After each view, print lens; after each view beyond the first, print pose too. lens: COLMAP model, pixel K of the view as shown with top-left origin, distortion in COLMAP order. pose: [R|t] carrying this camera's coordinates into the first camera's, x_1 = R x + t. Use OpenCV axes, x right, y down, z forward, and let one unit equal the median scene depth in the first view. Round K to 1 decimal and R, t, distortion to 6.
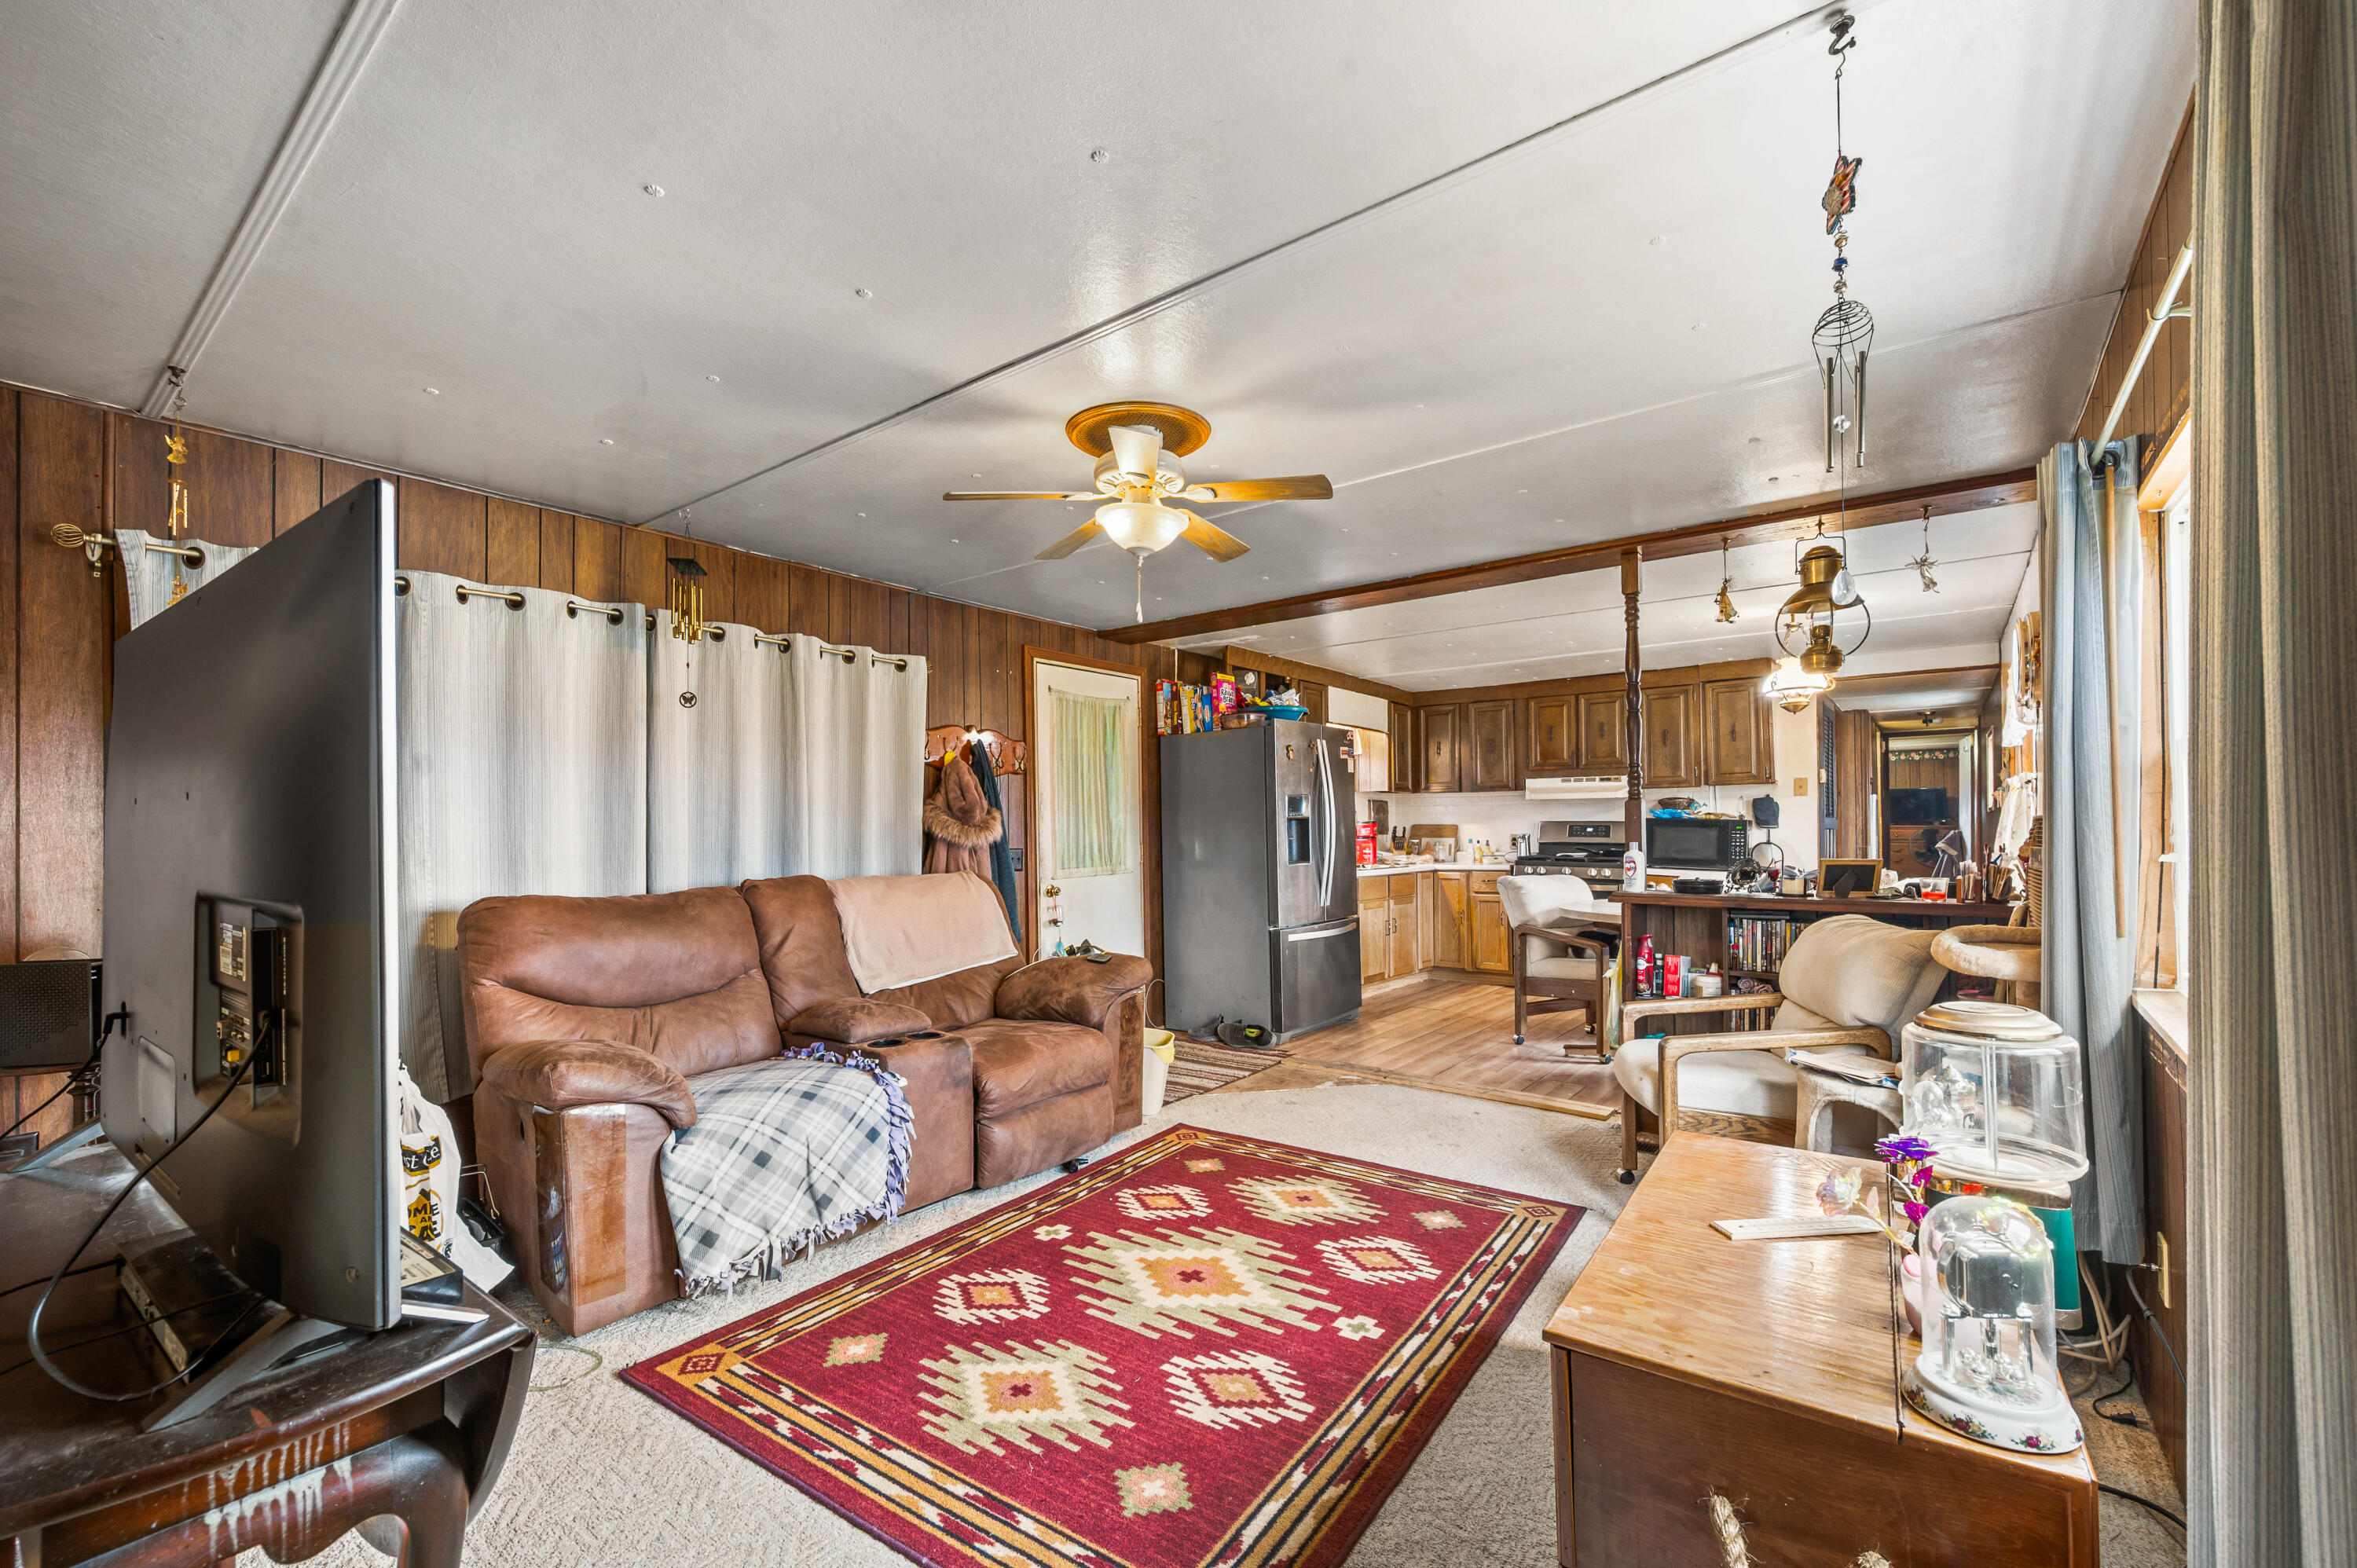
lens RADIAL K [[956.7, 0, 1171.8], [0, 956.7, 752.8], [0, 0, 1]] dist [-0.002588, -0.000034]
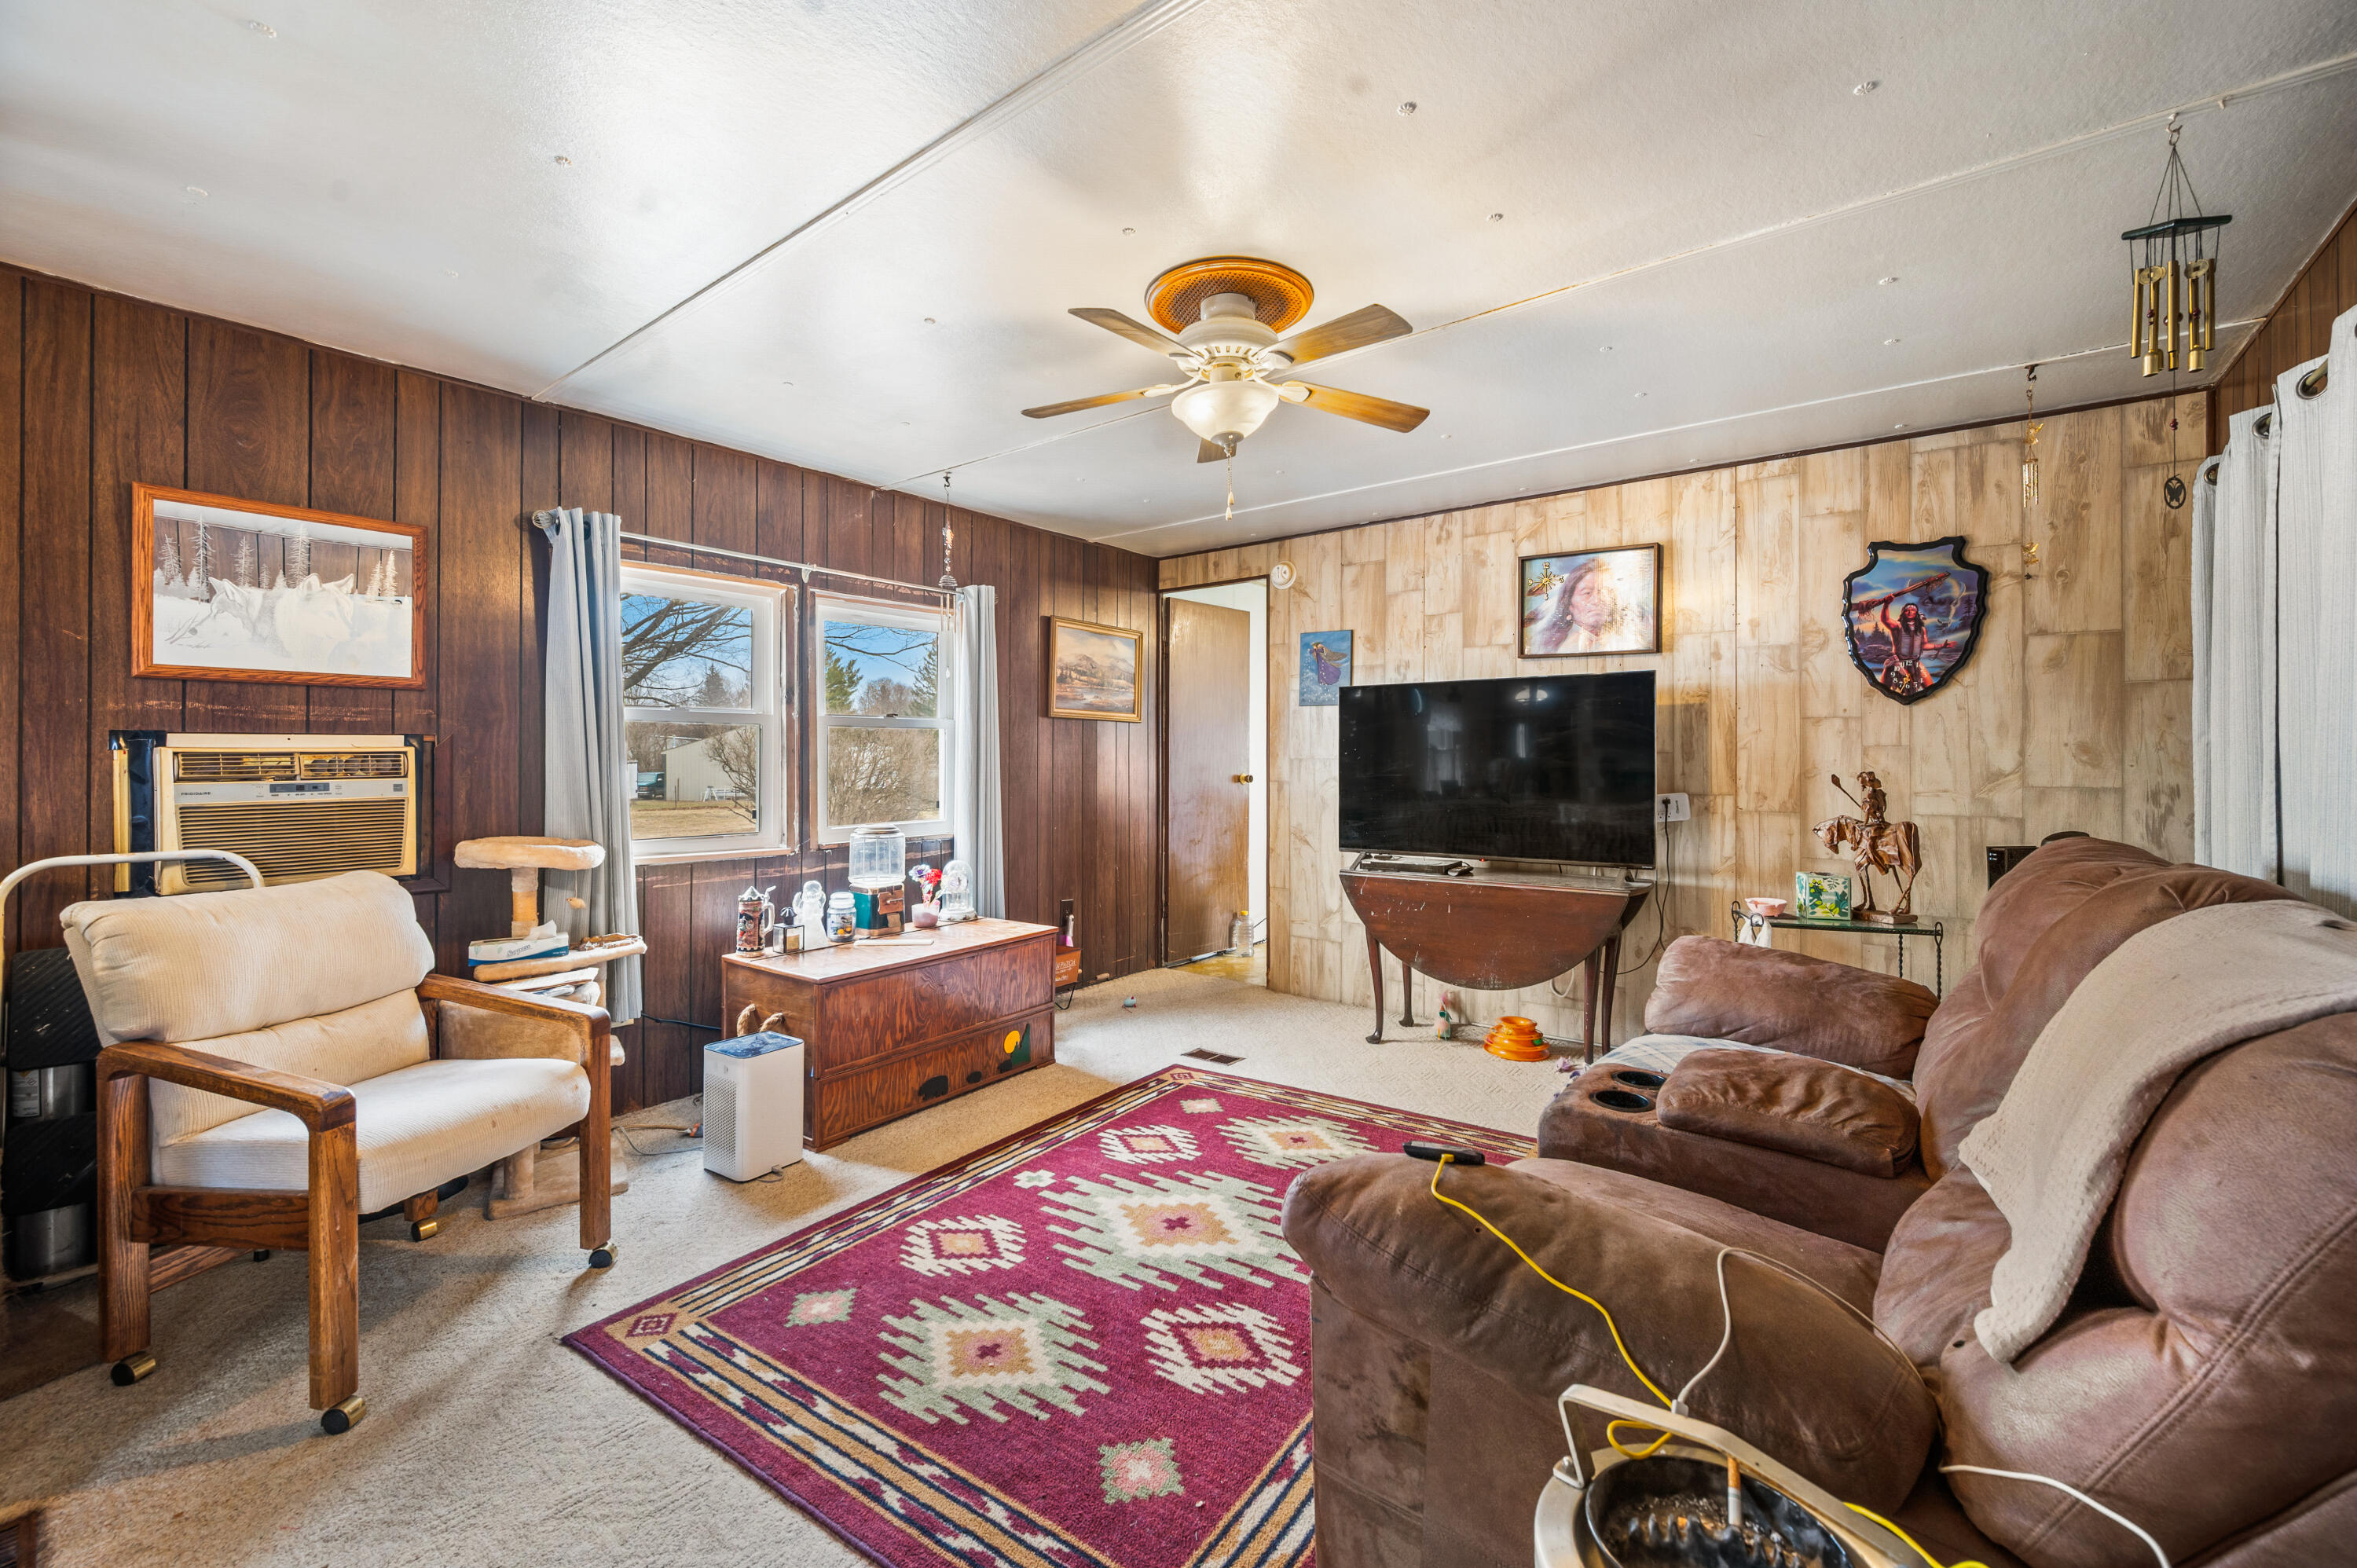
lens RADIAL K [[956.7, 0, 1171.8], [0, 956.7, 752.8], [0, 0, 1]] dist [-0.002588, -0.000034]
pose [[-0.999992, -0.003887, -0.001114, 0.027813], [-0.003785, 0.996782, -0.080073, 0.155961], [0.001422, -0.080068, -0.996788, 1.958786]]
